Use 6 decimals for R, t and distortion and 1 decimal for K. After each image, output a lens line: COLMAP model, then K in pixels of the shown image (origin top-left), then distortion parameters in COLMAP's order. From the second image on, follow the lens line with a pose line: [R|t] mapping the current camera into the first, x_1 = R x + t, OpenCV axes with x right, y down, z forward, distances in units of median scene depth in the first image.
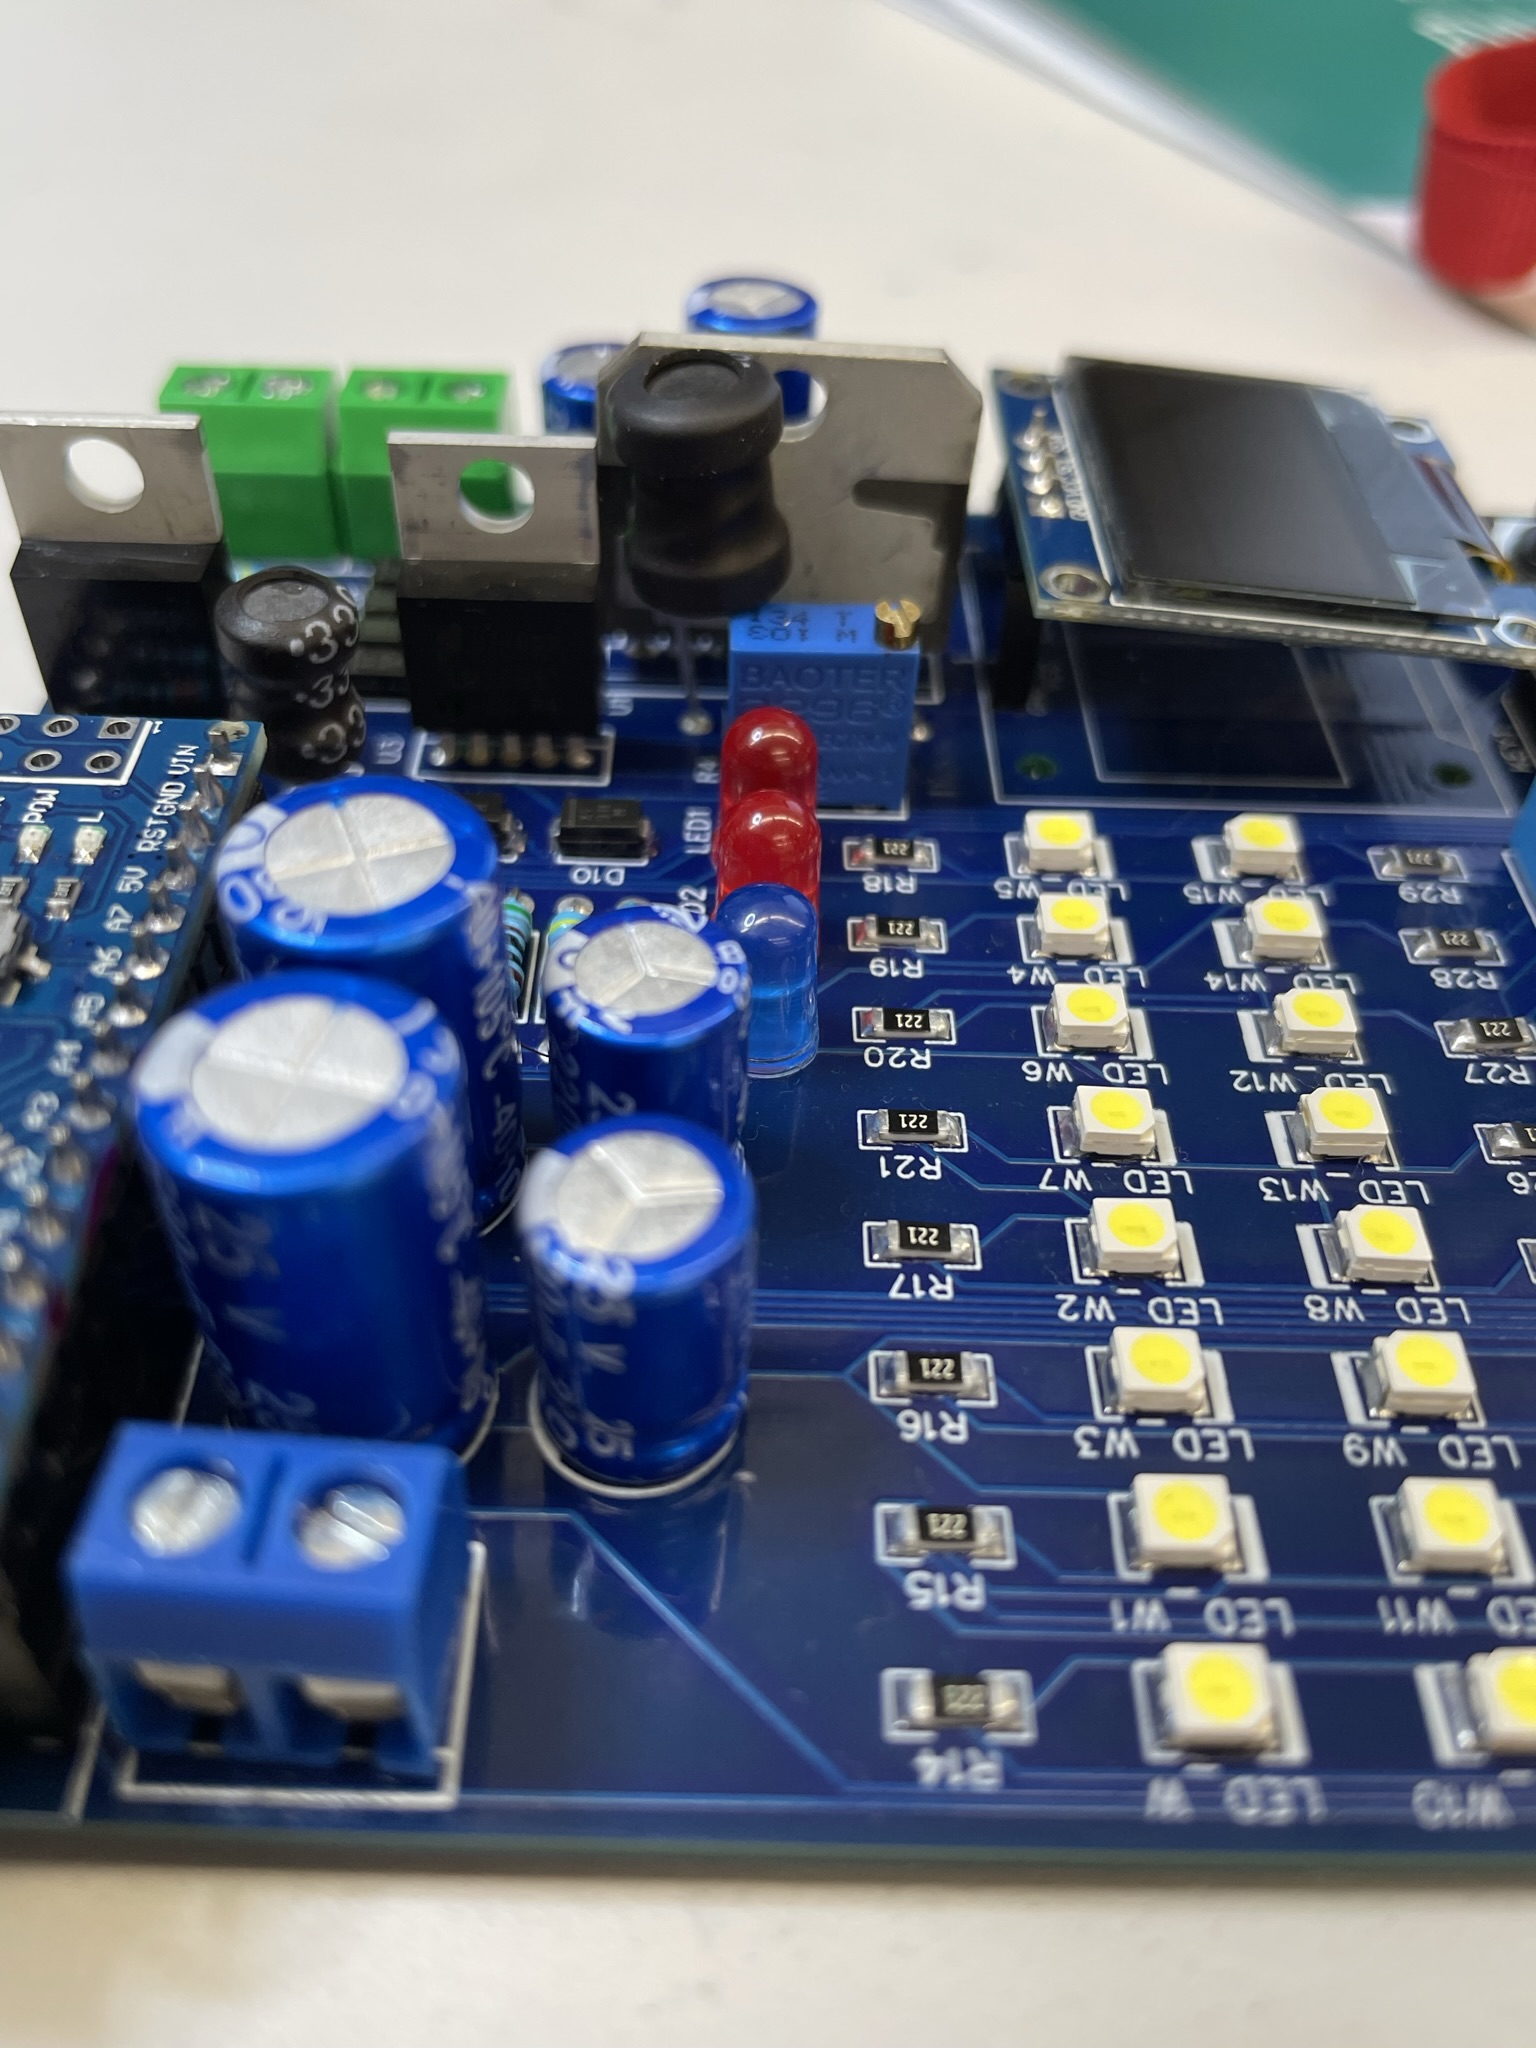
lens RADIAL K [[1737.7, 0, 724.5], [0, 1737.7, 1059.0], [0, 0, 1]] dist [0.012394, -0.062002]
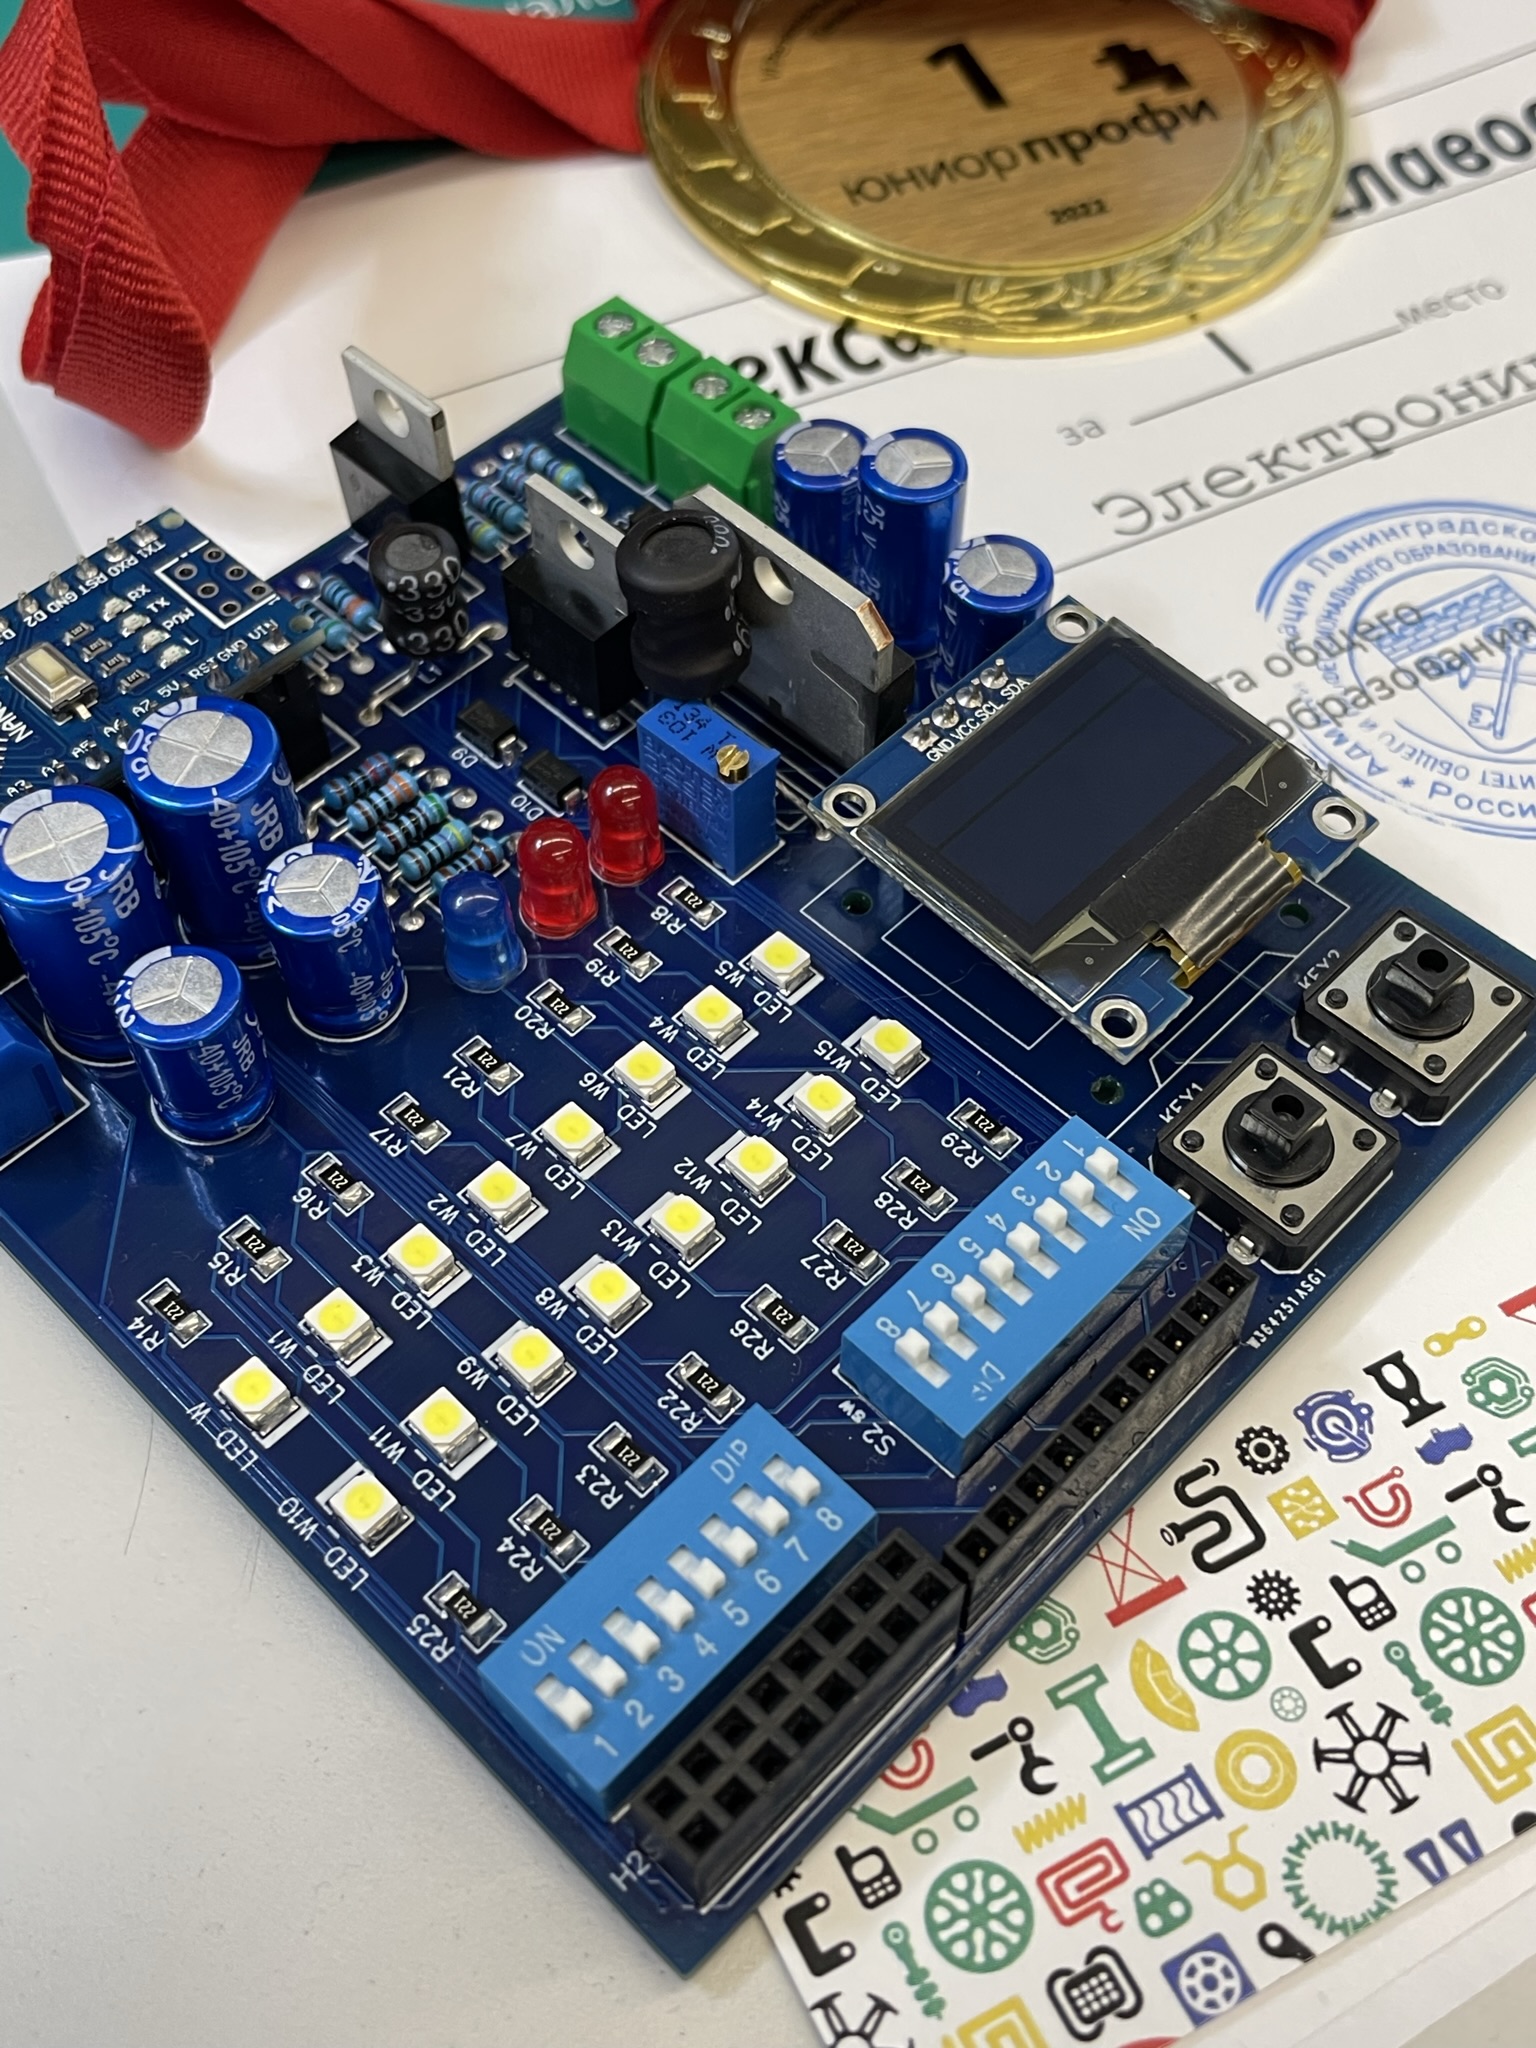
lens RADIAL K [[2220.8, 0, 804.7], [0, 2220.8, 964.4], [0, 0, 1]] dist [0.021606, 0.000000]
pose [[0.735023, 0.544762, -0.403702, 1.228344], [-0.483996, 0.838513, 0.250288, -0.765857], [0.474857, 0.011423, 0.879989, -0.693819]]
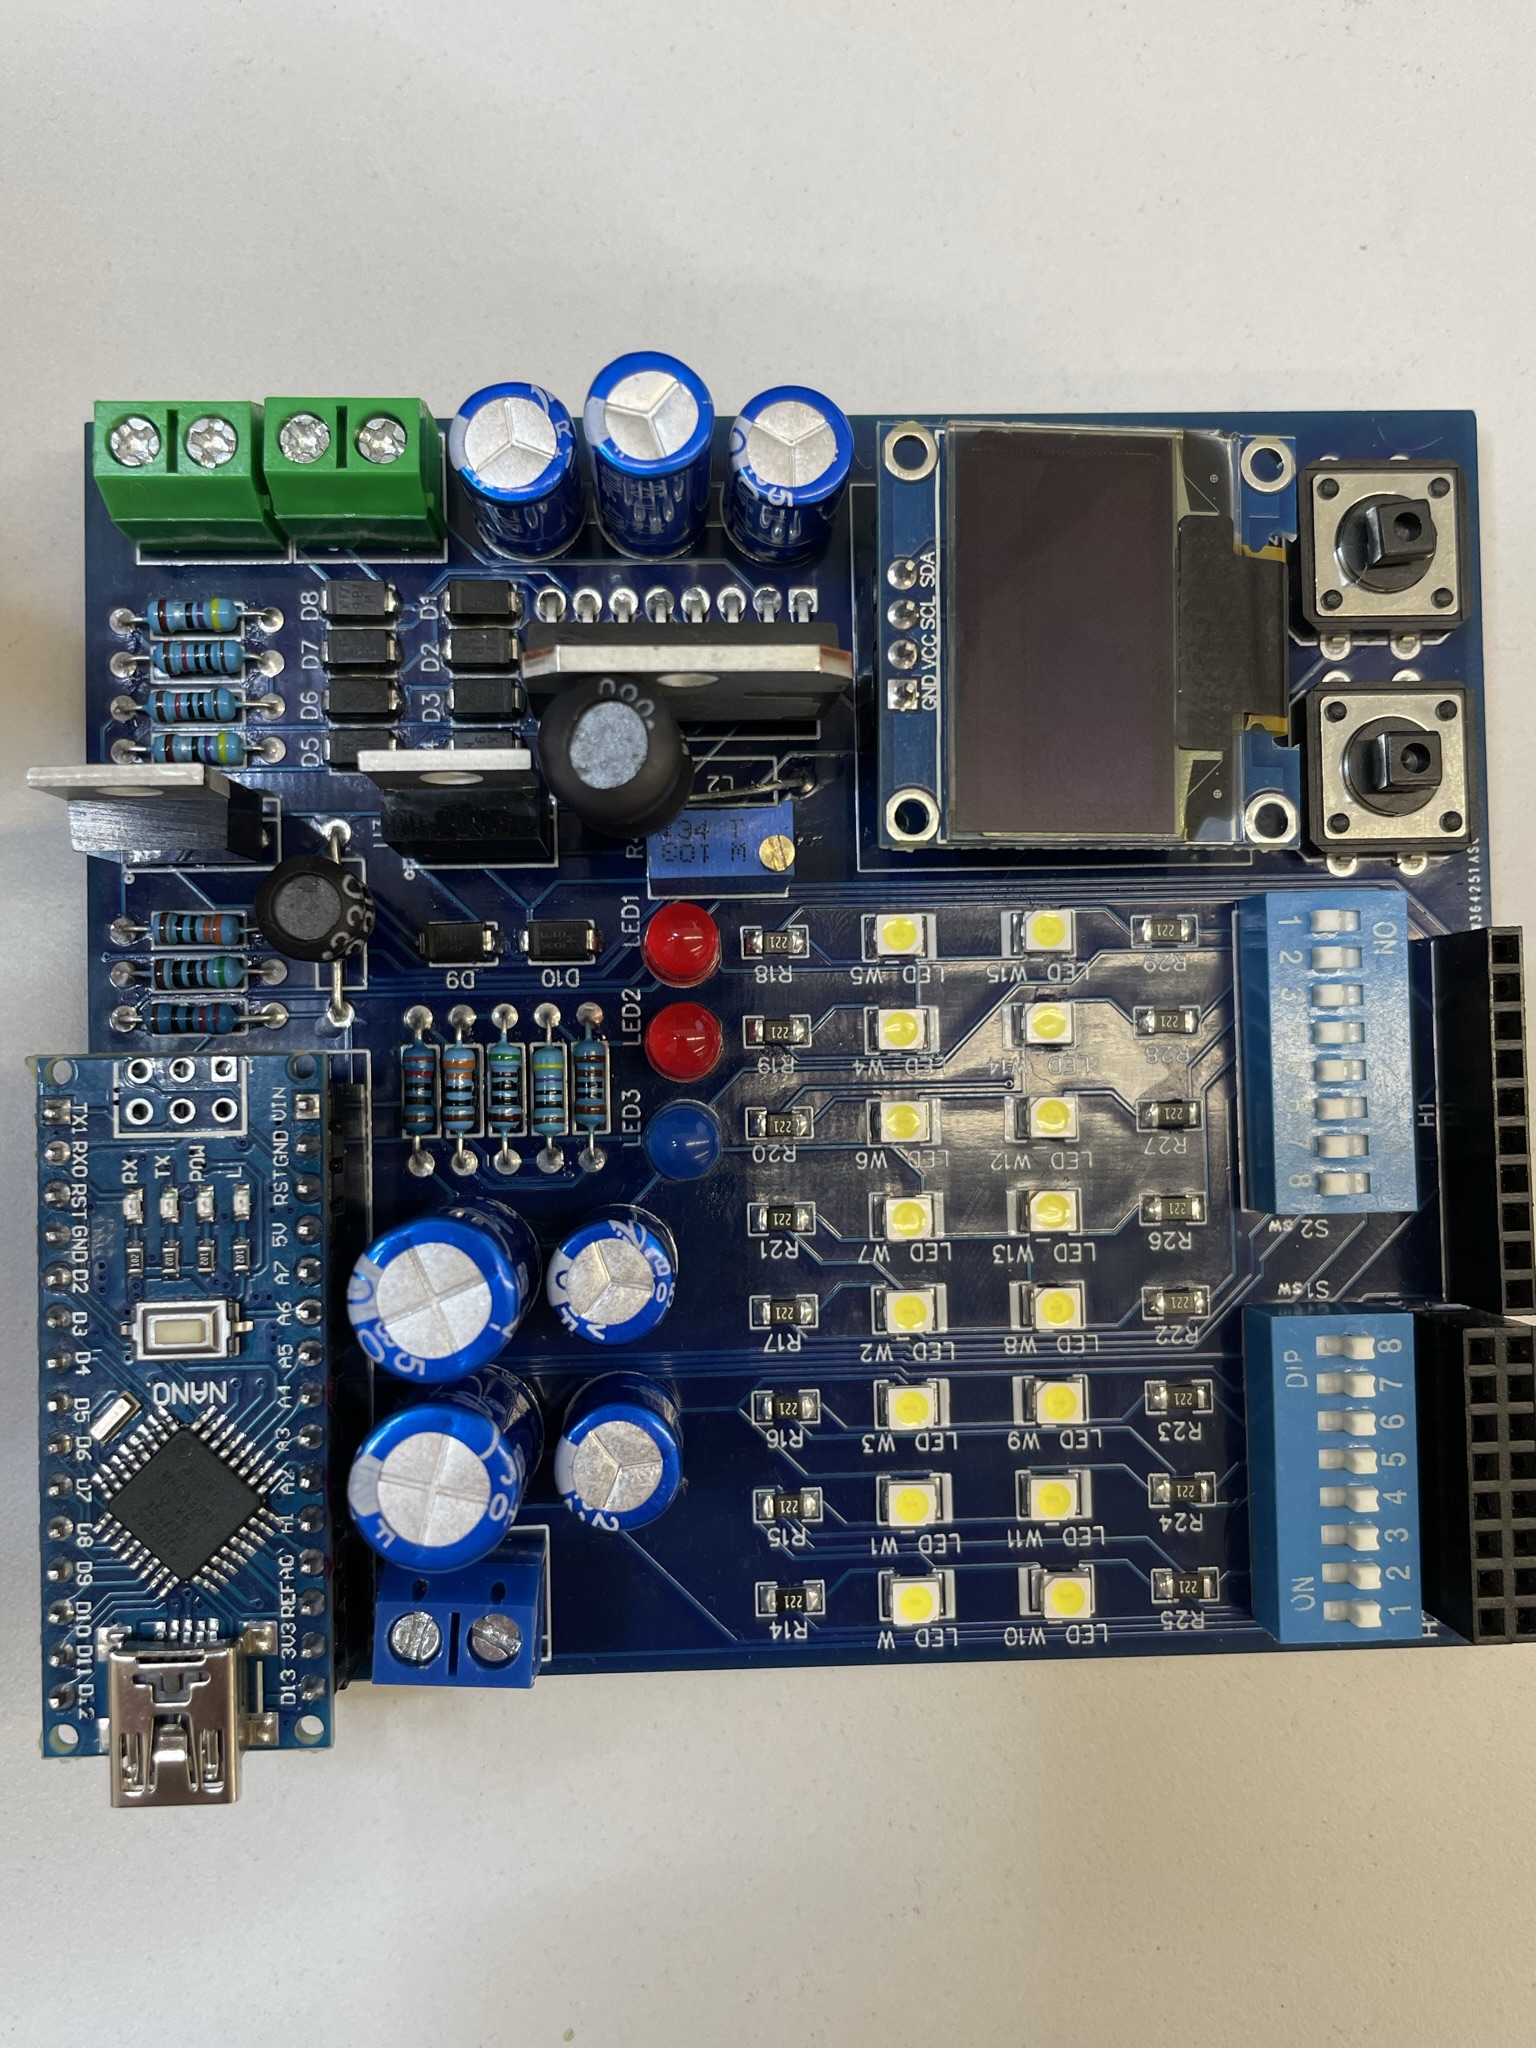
lens RADIAL K [[1737.7, 0, 756.9], [0, 1737.7, 1012.5], [0, 0, 1]] dist [0.012394, -0.062002]
pose [[0.998962, -0.038923, 0.023681, 0.064490], [0.013434, 0.748294, 0.663231, -1.328848], [-0.043535, -0.662224, 0.748040, -0.065789]]
